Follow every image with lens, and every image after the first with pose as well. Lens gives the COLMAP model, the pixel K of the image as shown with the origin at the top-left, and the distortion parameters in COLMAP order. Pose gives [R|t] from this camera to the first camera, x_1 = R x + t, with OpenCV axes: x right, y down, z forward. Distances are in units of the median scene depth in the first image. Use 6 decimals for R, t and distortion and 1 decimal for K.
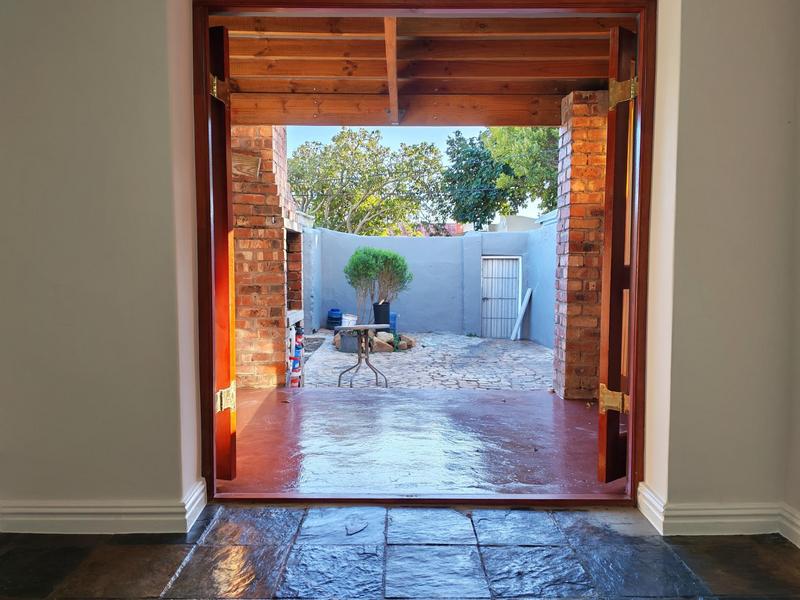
lens RADIAL K [[604.1, 0, 399.6], [0, 604.1, 302.3], [0, 0, 1]] dist [0.086684, -0.086052]
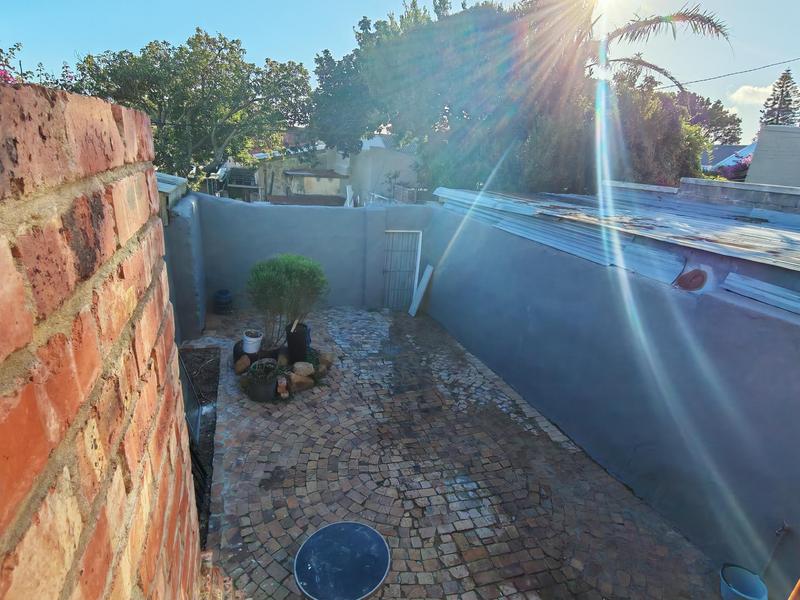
lens RADIAL K [[421.5, 0, 399.4], [0, 421.5, 305.8], [0, 0, 1]] dist [-0.003430, -0.001607]
pose [[0.943829, -0.053176, 0.326127, -0.169755], [-0.048592, 0.953900, 0.296163, -0.415585], [-0.326842, -0.295375, 0.897735, 0.938187]]
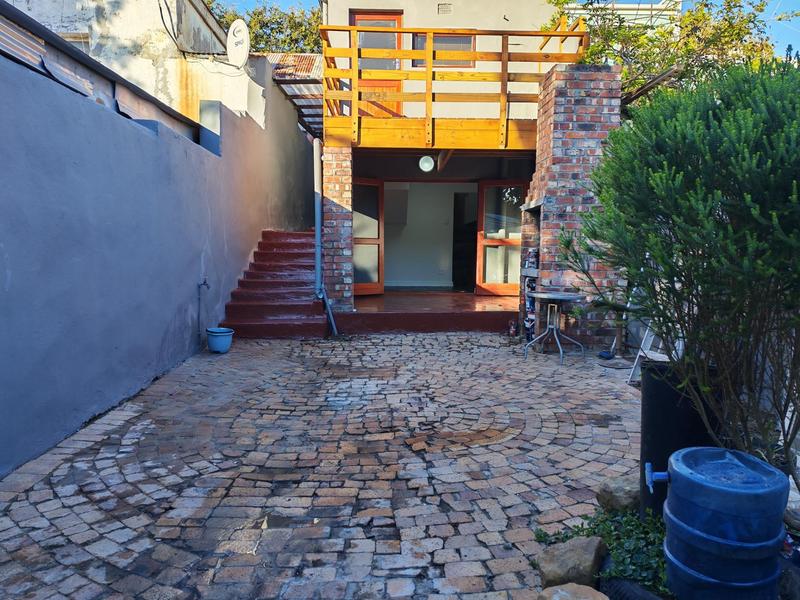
lens RADIAL K [[604.1, 0, 399.4], [0, 604.1, 302.5], [0, 0, 1]] dist [0.086684, -0.086052]
pose [[-0.999775, -0.010731, -0.018298, 0.140247], [-0.013111, 0.990710, 0.135358, -0.105729], [0.016675, 0.135567, -0.990628, 2.438626]]
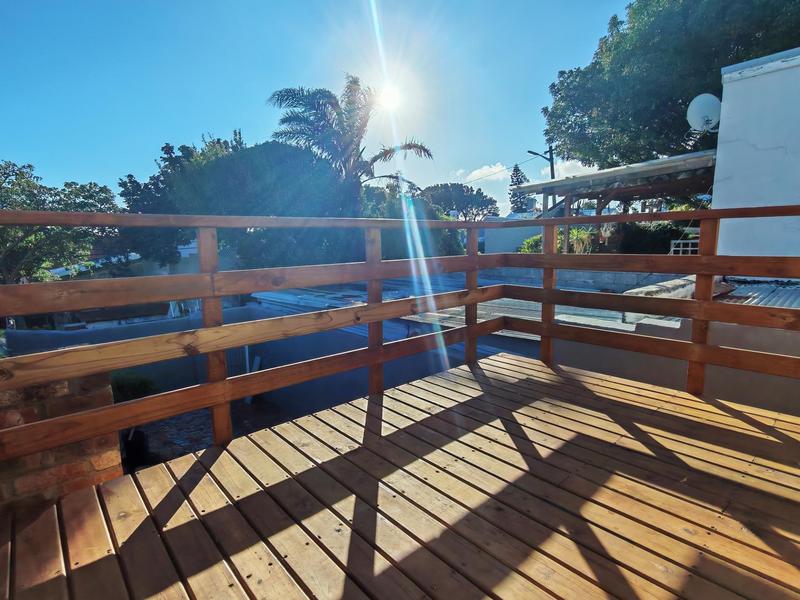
lens RADIAL K [[421.5, 0, 401.4], [0, 421.5, 304.1], [0, 0, 1]] dist [-0.003430, -0.001607]
pose [[0.749115, -0.116286, 0.652153, -0.247234], [0.054111, 0.991924, 0.114715, -0.511905], [-0.660226, -0.050646, 0.749358, 0.535923]]
